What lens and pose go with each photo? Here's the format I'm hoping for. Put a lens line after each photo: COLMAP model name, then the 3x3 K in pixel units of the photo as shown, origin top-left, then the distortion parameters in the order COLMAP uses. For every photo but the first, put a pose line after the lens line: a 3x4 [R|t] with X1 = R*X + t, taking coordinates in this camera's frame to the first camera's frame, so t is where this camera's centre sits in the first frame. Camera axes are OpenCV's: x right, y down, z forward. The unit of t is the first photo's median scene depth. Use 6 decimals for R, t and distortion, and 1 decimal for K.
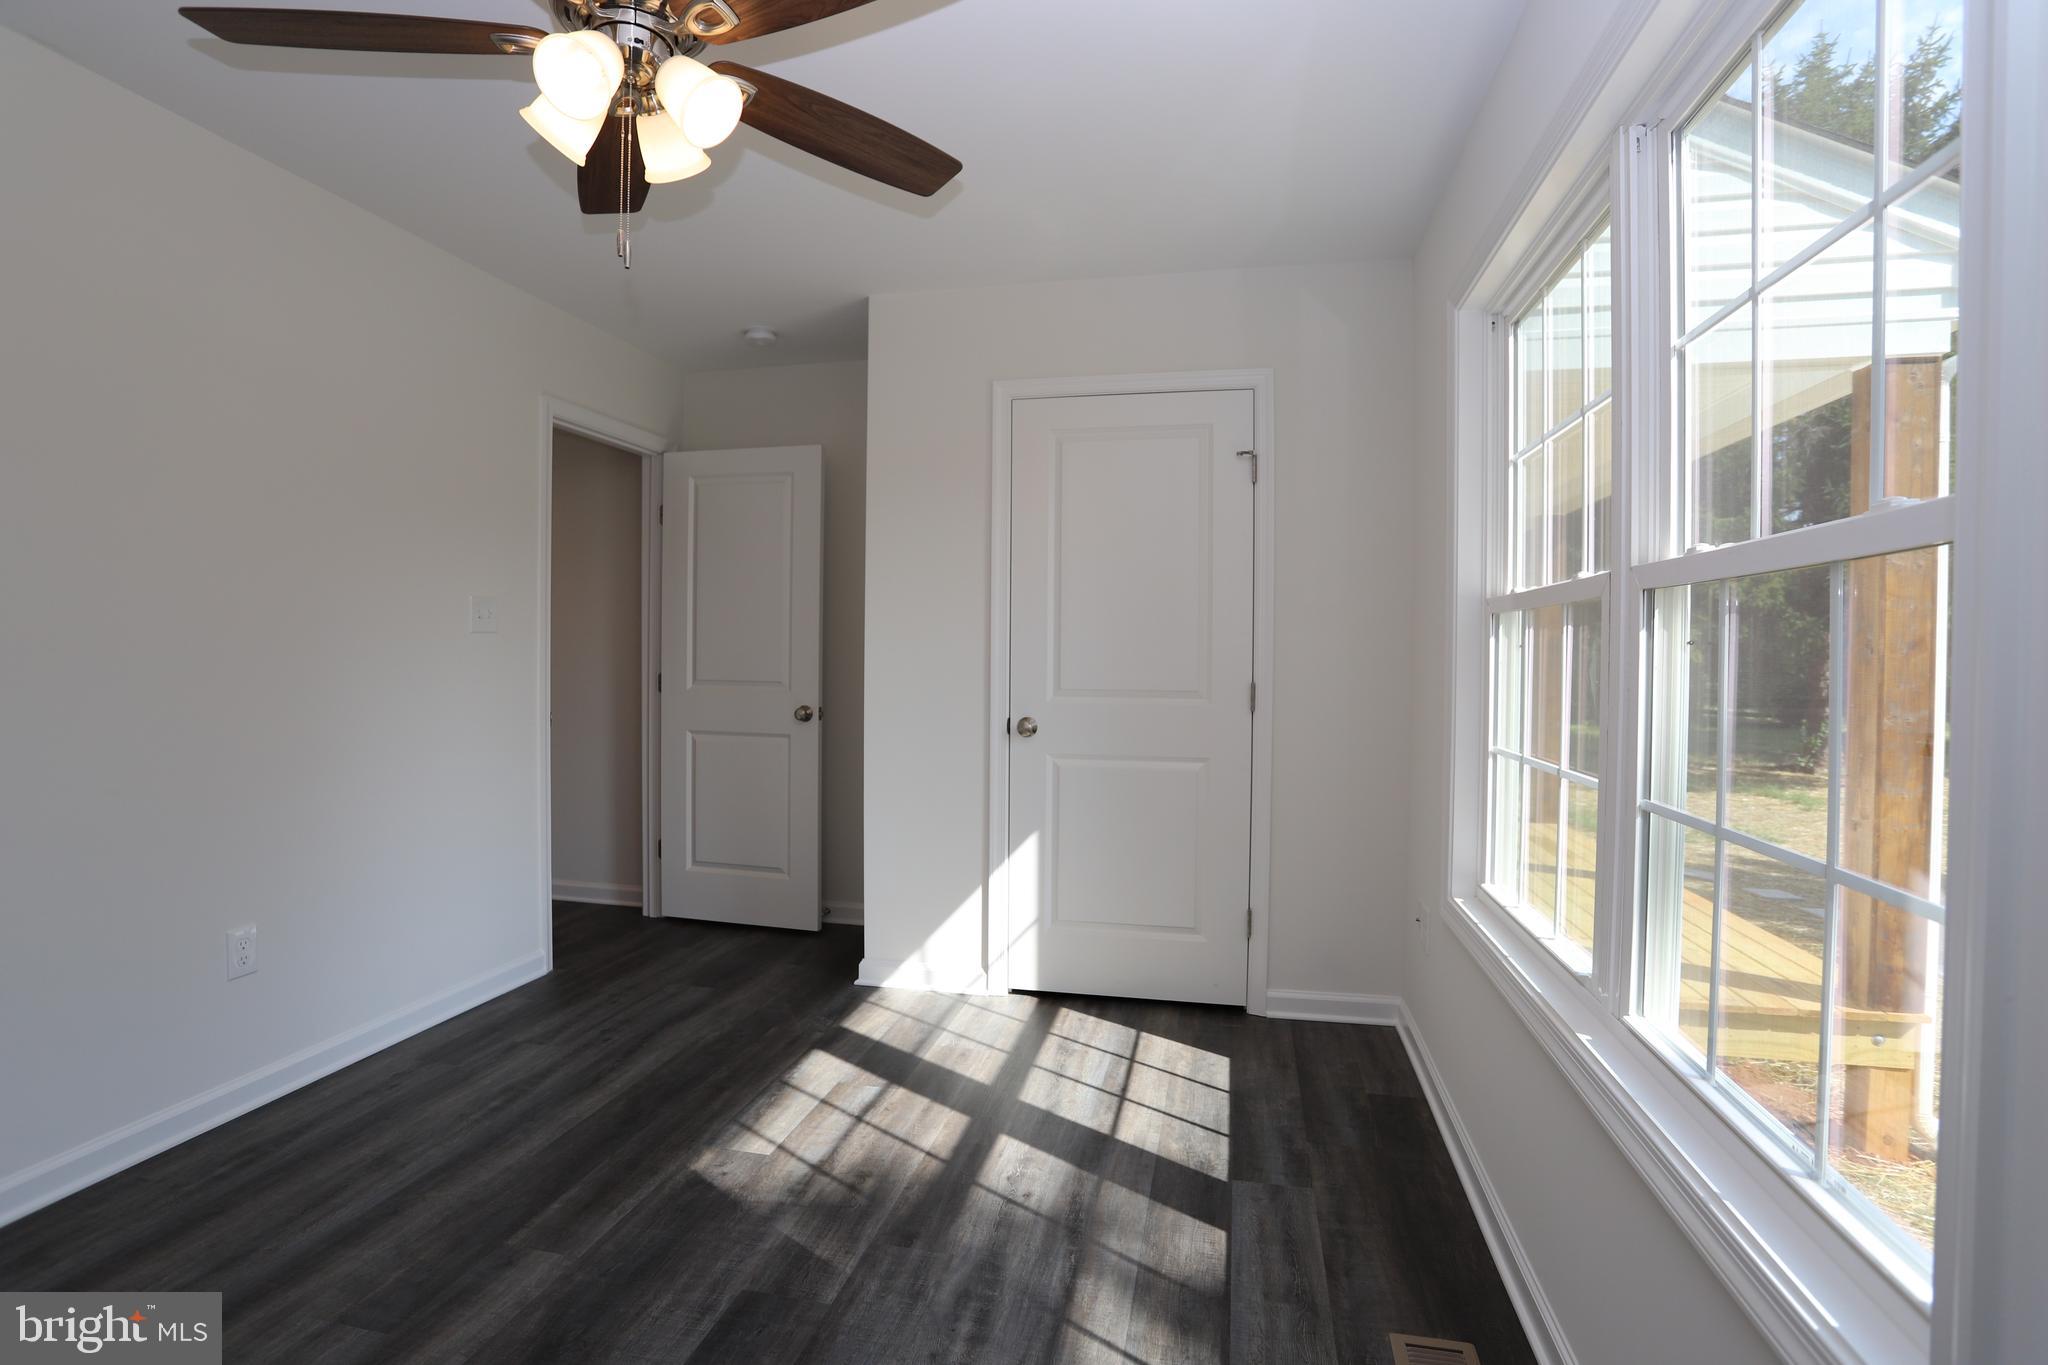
lens RADIAL K [[998.3, 0, 1011.8], [0, 998.3, 673.4], [0, 0, 1]] dist [-0.067061, 0.025915]
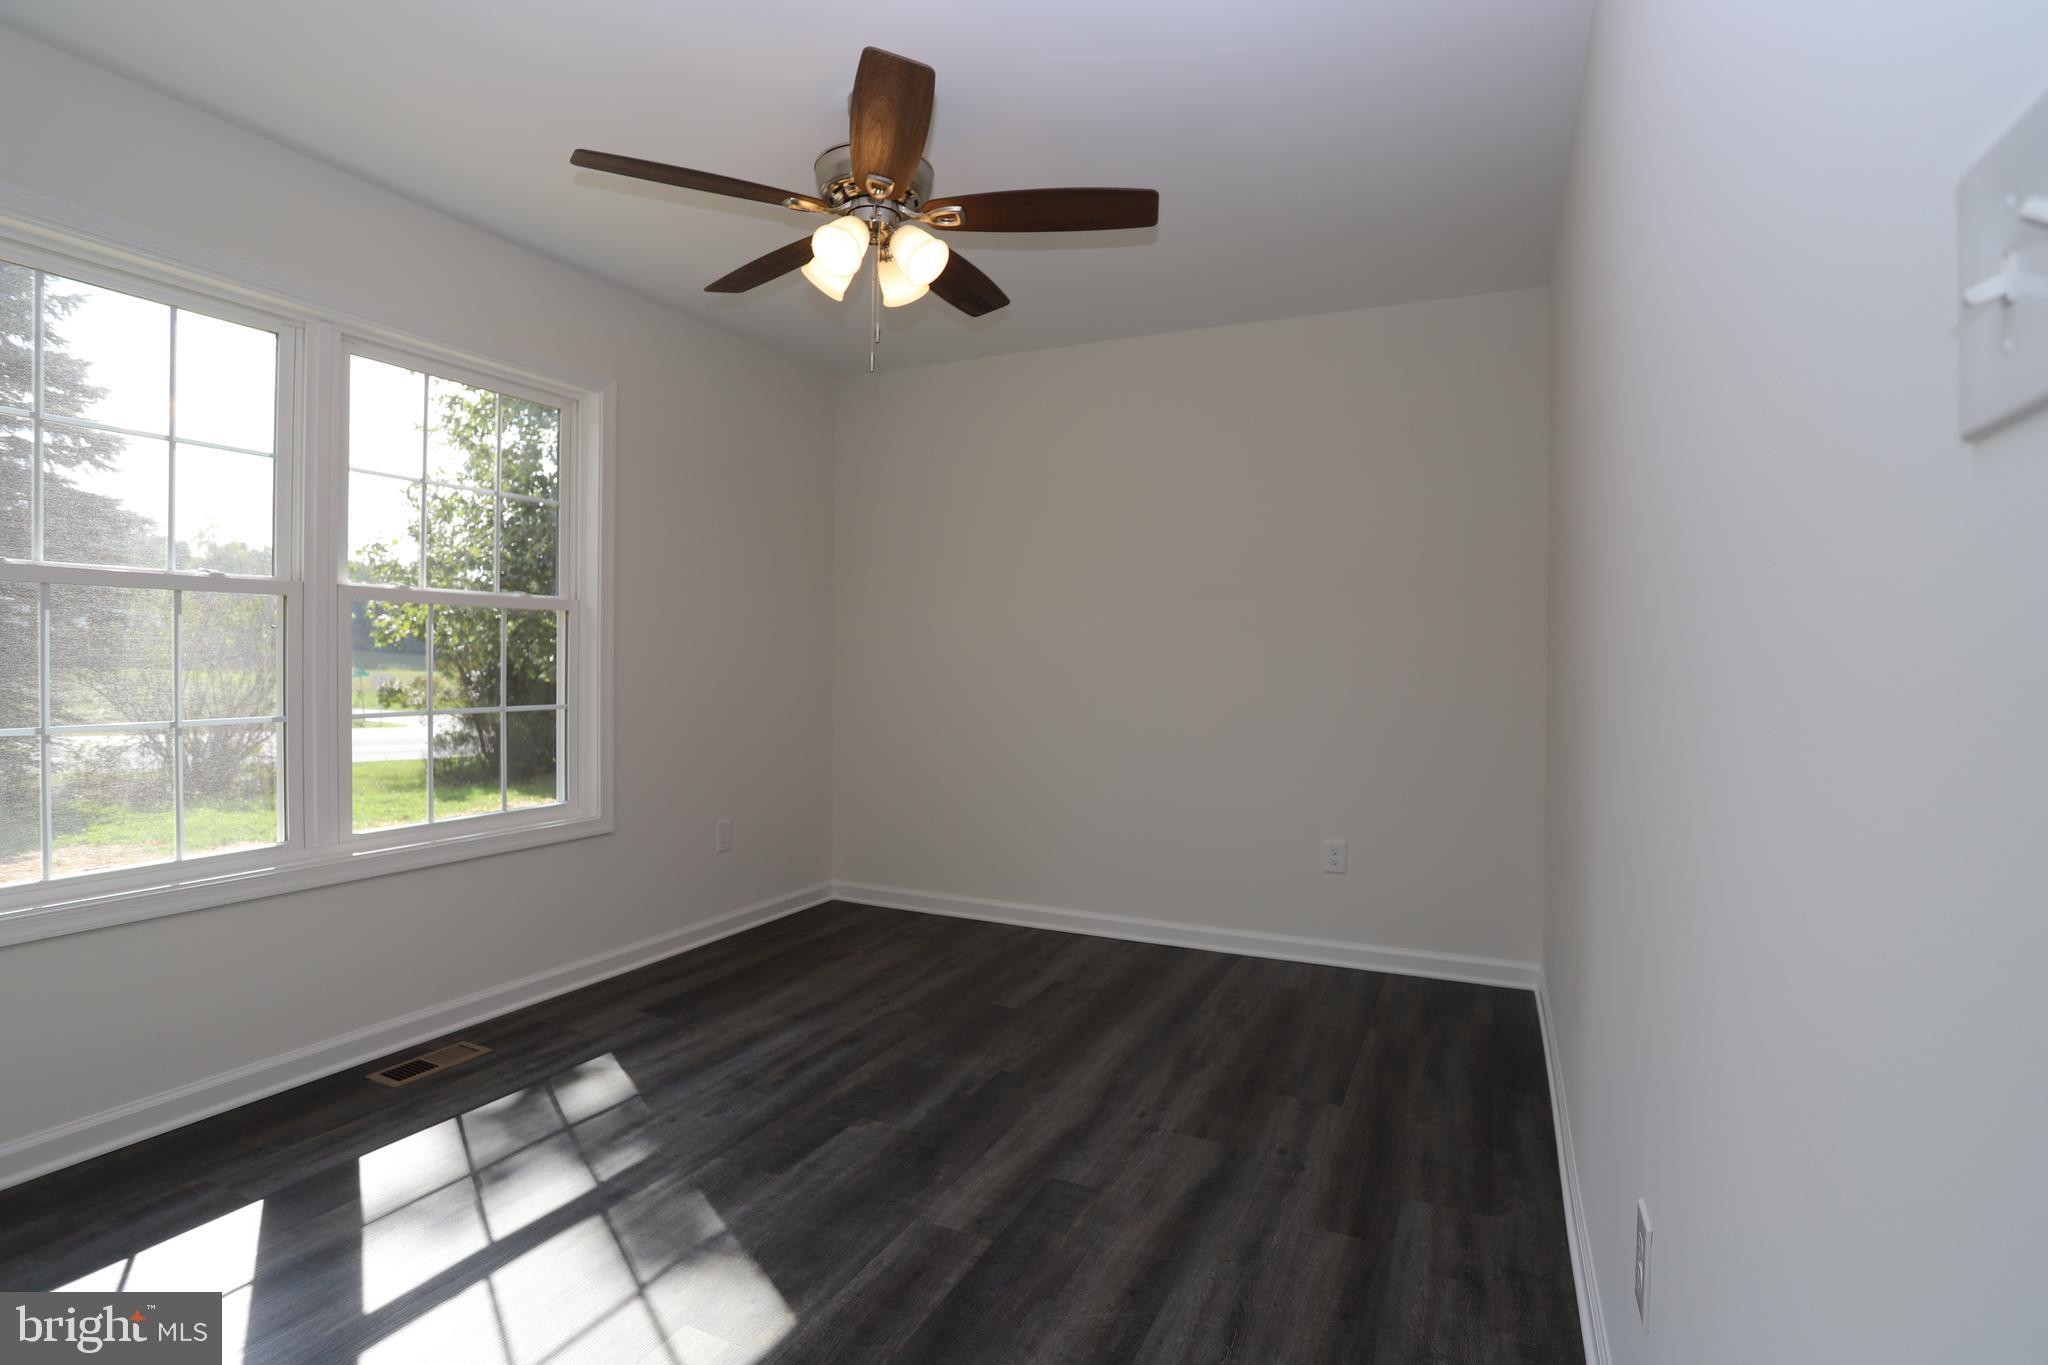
lens RADIAL K [[998.3, 0, 1011.8], [0, 998.3, 673.4], [0, 0, 1]] dist [-0.067061, 0.025915]
pose [[-0.974127, -0.017690, 0.225306, -0.749107], [-0.010722, 0.999427, 0.032112, -0.017121], [-0.225745, 0.028866, -0.973759, 1.921487]]
